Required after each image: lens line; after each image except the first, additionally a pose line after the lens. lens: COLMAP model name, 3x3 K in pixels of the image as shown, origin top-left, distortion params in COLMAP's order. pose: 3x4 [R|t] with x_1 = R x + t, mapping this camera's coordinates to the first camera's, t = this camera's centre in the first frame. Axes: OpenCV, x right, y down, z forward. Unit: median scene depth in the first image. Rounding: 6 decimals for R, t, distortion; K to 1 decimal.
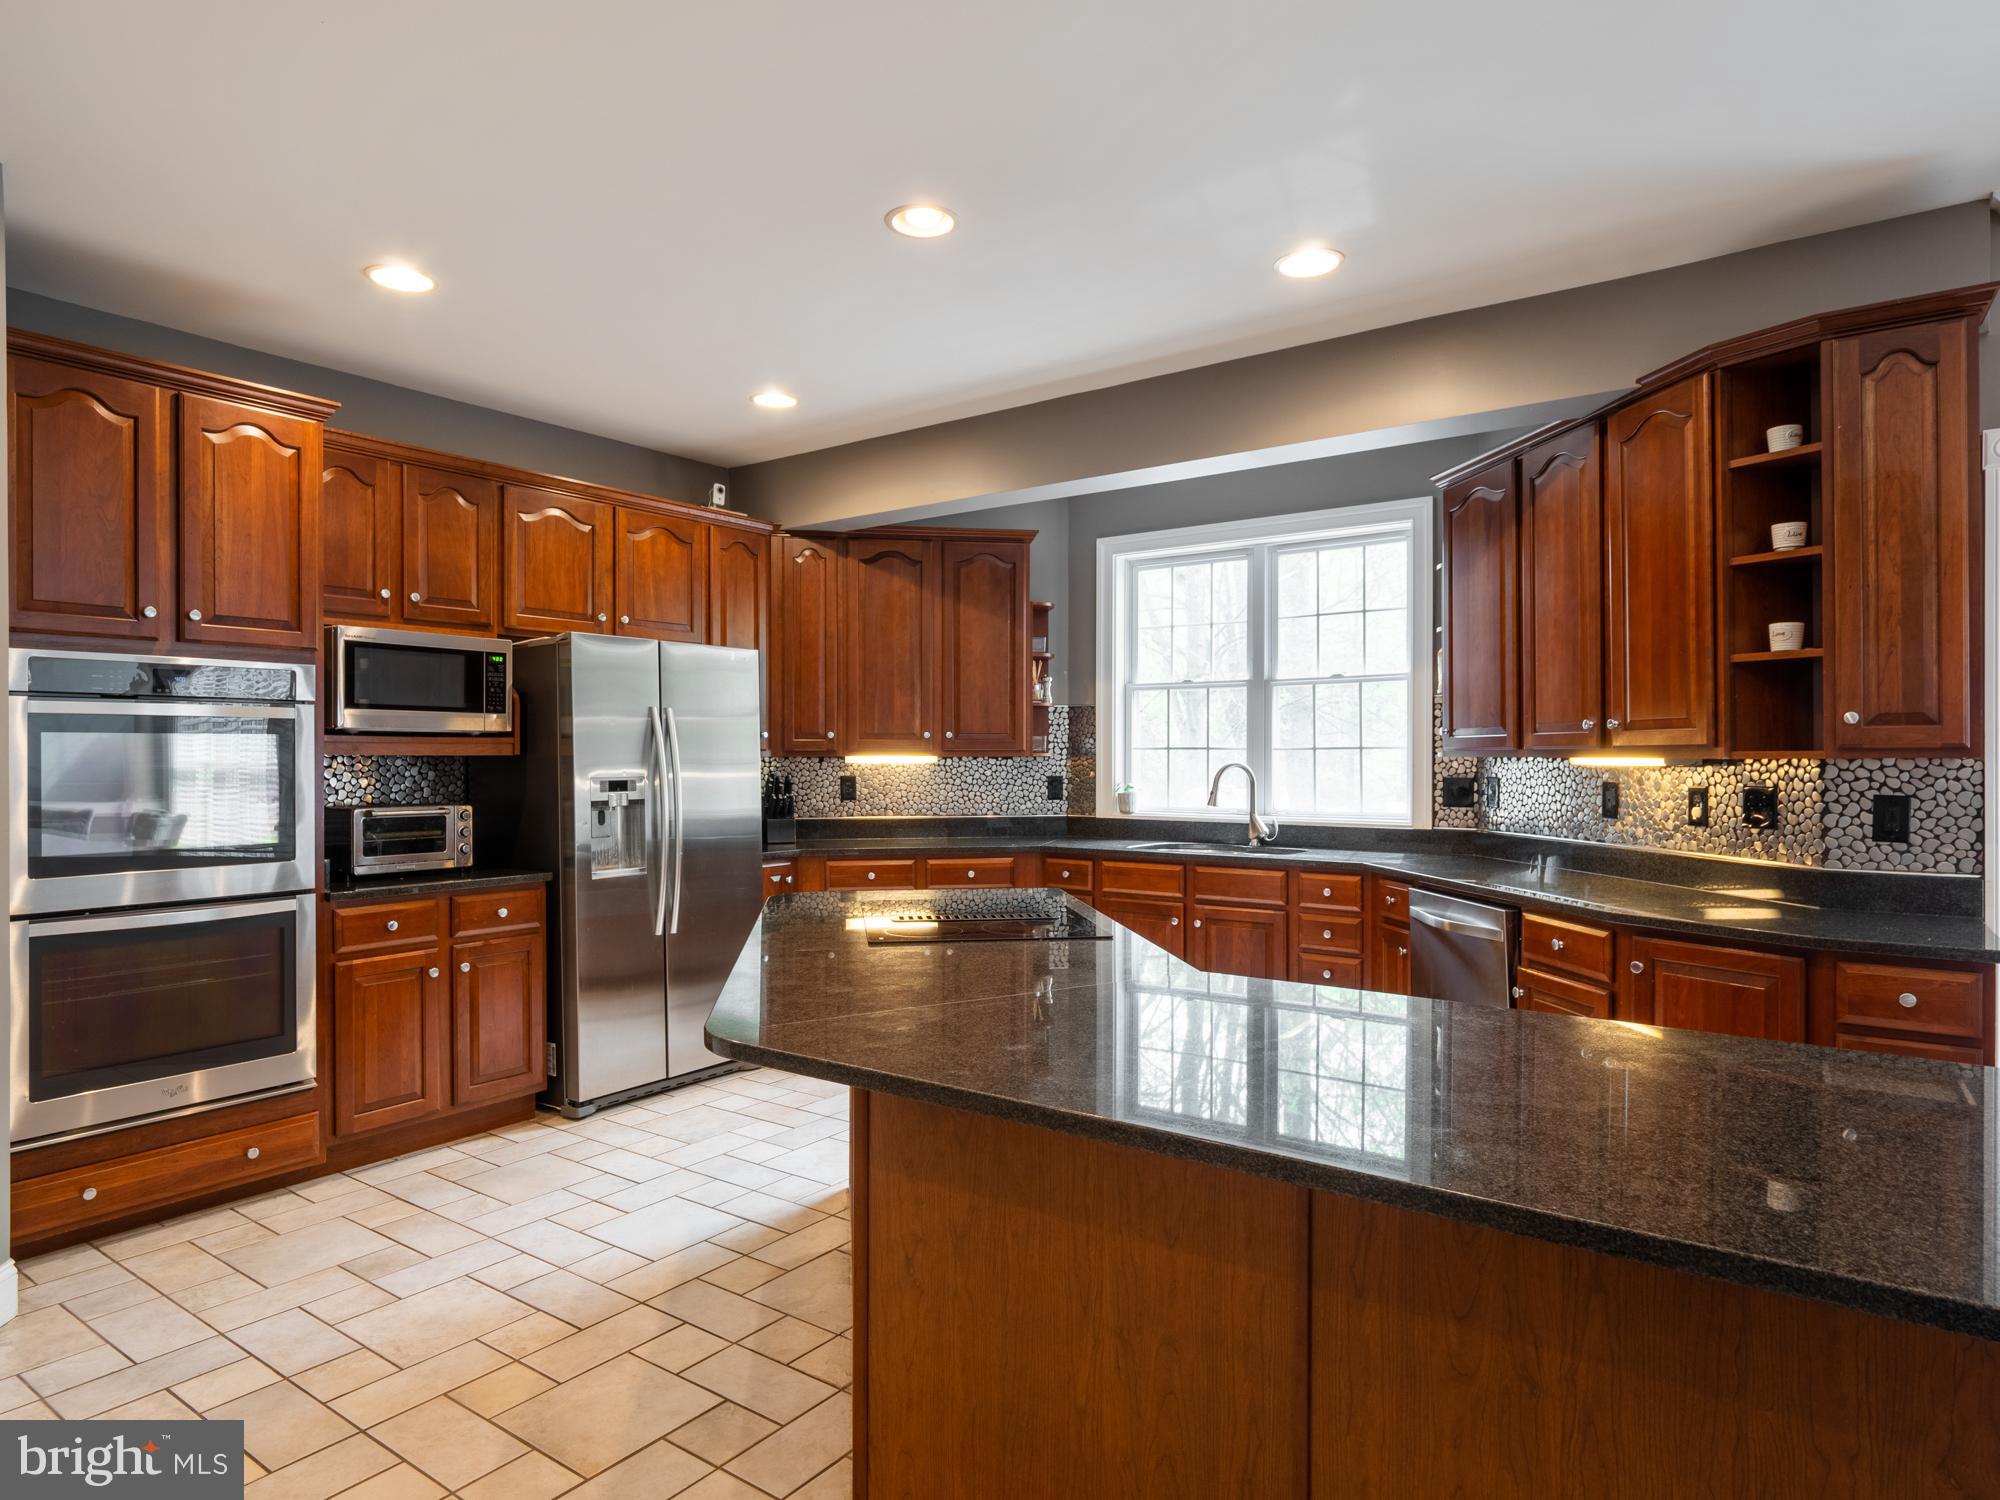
lens RADIAL K [[1168.1, 0, 998.5], [0, 1168.1, 759.8], [0, 0, 1]] dist [0.000174, -0.000514]
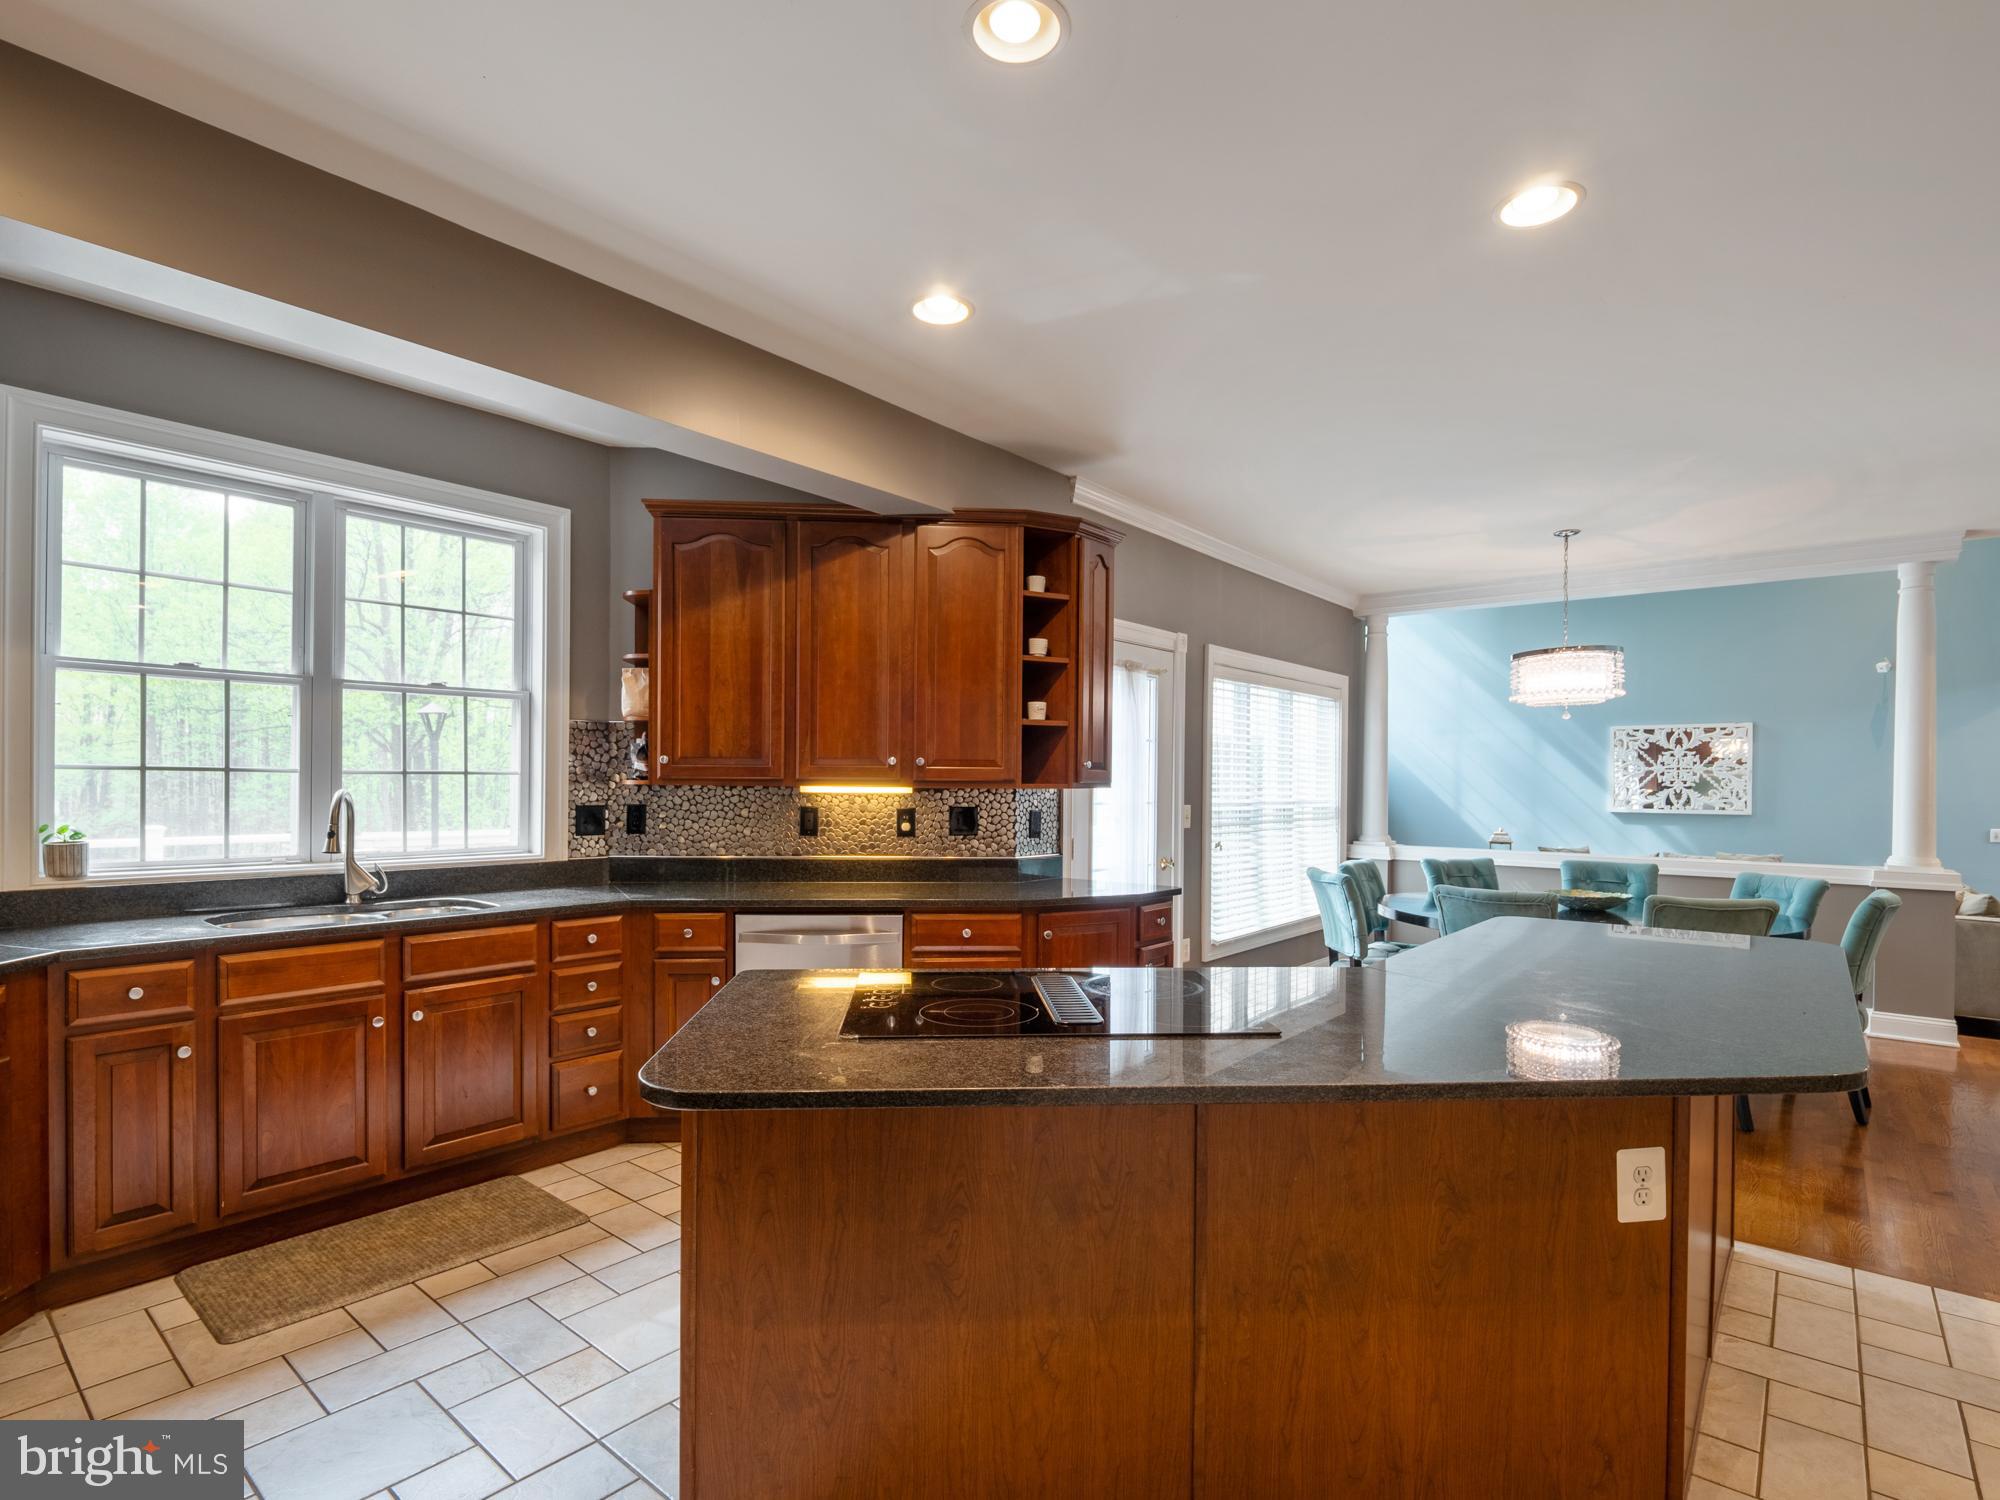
lens RADIAL K [[990.5, 0, 1003.3], [0, 990.5, 784.8], [0, 0, 1]] dist [-0.001088, -0.011139]
pose [[0.066101, -0.001159, 0.997812, -0.425292], [-0.005260, 0.999985, 0.001510, -0.005100], [-0.997799, -0.005349, 0.066094, 0.619312]]
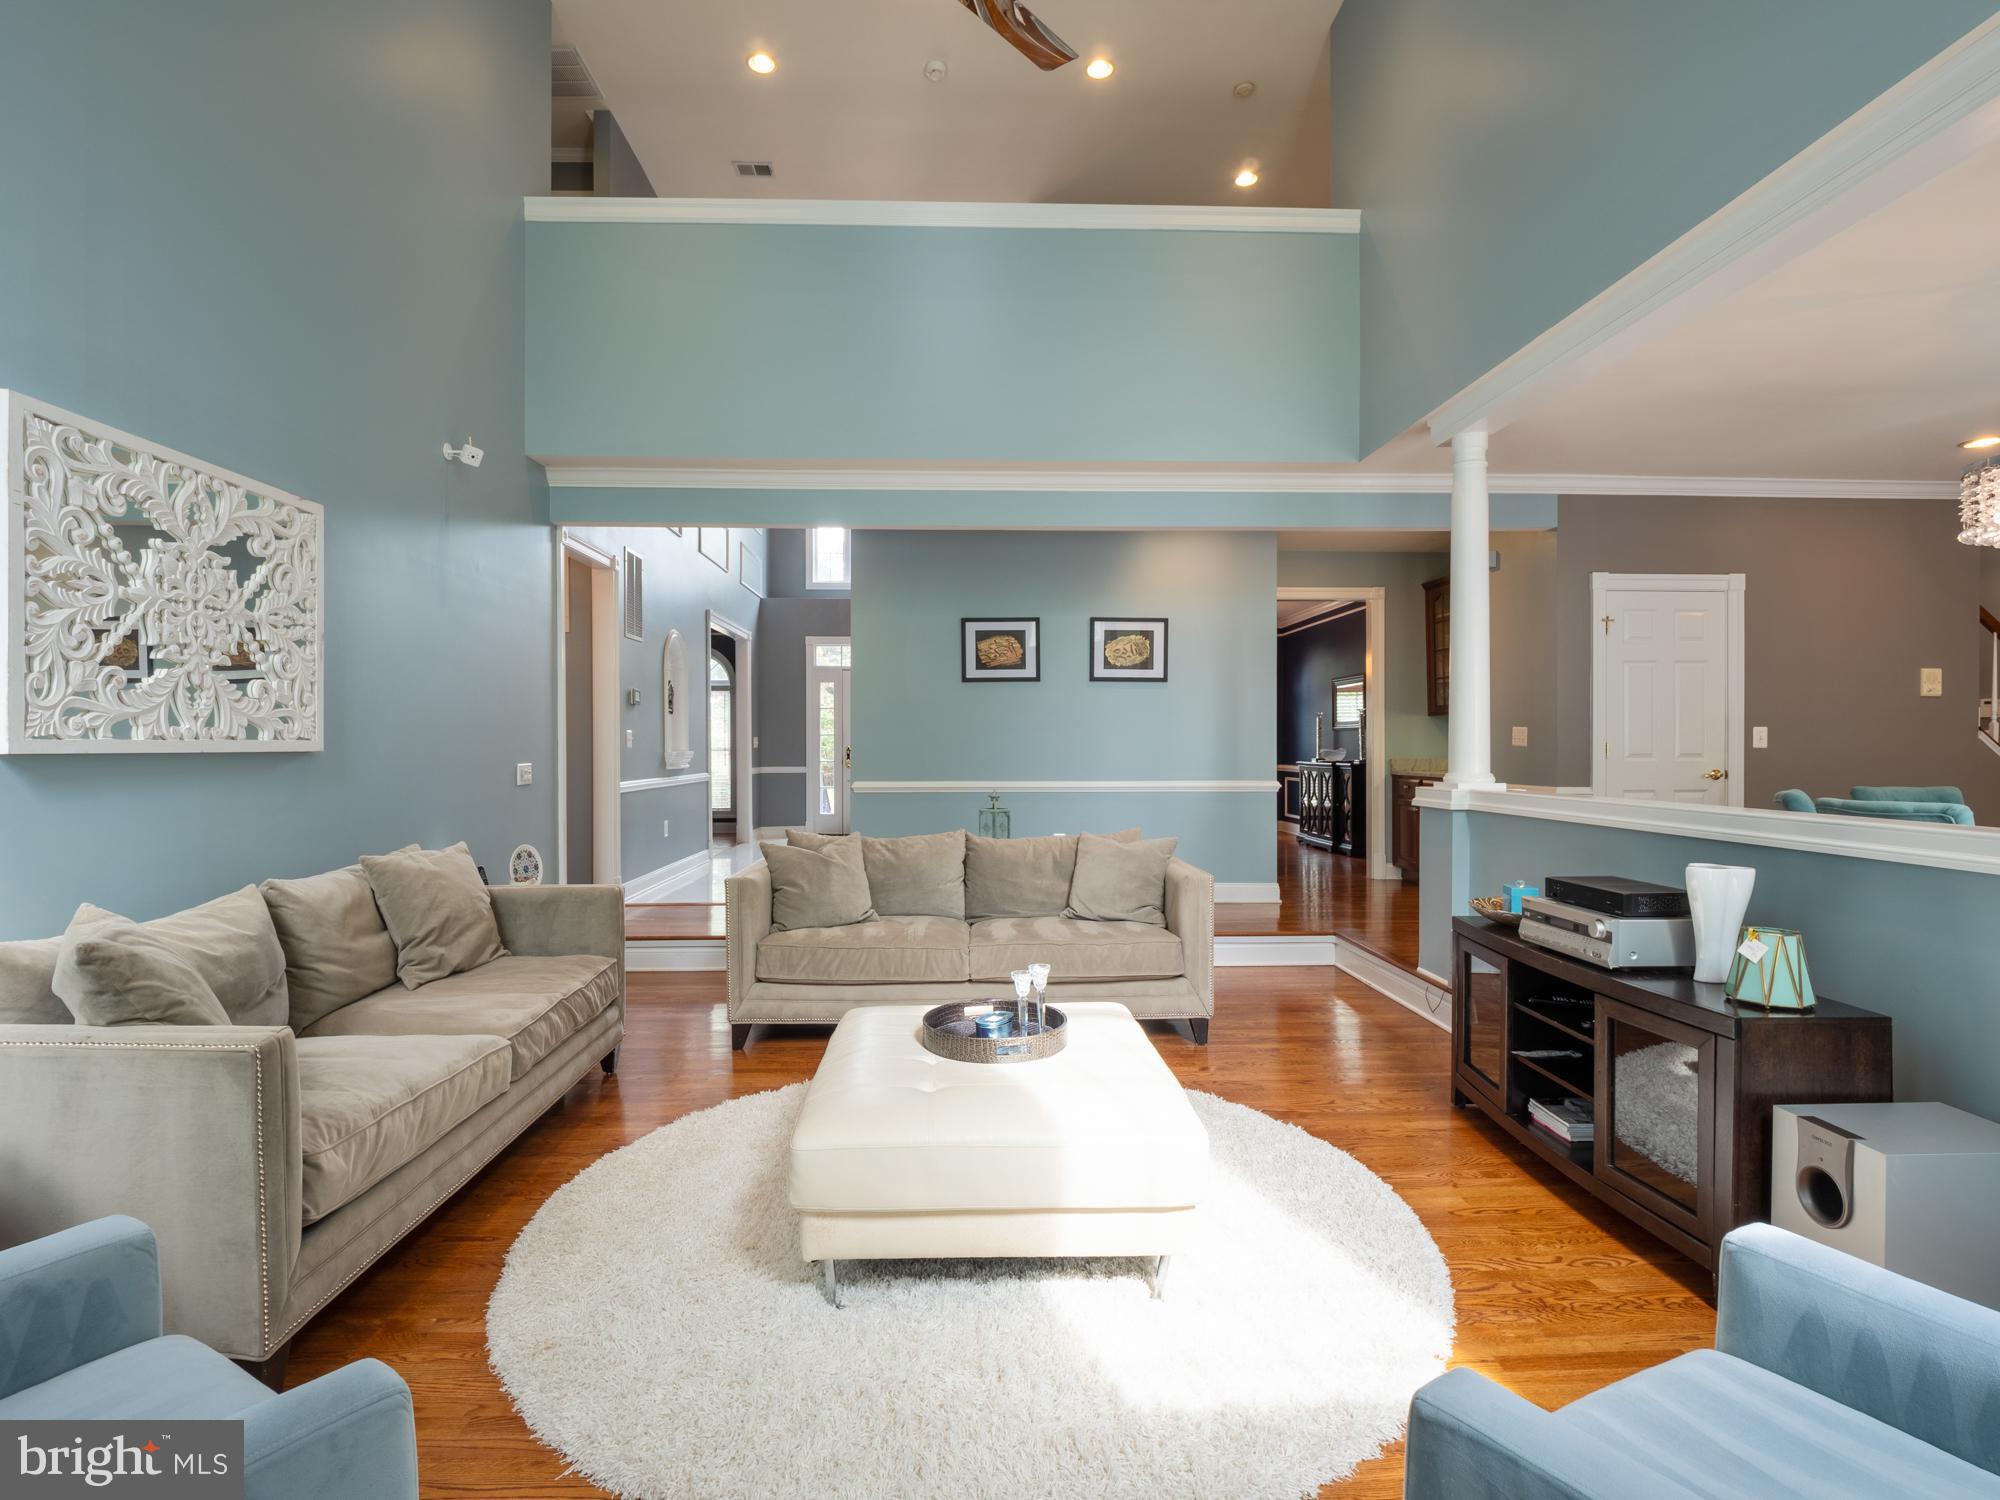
lens RADIAL K [[983.7, 0, 1005.4], [0, 983.7, 753.4], [0, 0, 1]] dist [-0.002516, -0.010589]
pose [[-0.790147, 0.002753, -0.612911, 1.751795], [-0.003229, 0.999957, 0.008654, 0.046072], [0.612909, 0.008817, -0.790104, 0.146210]]
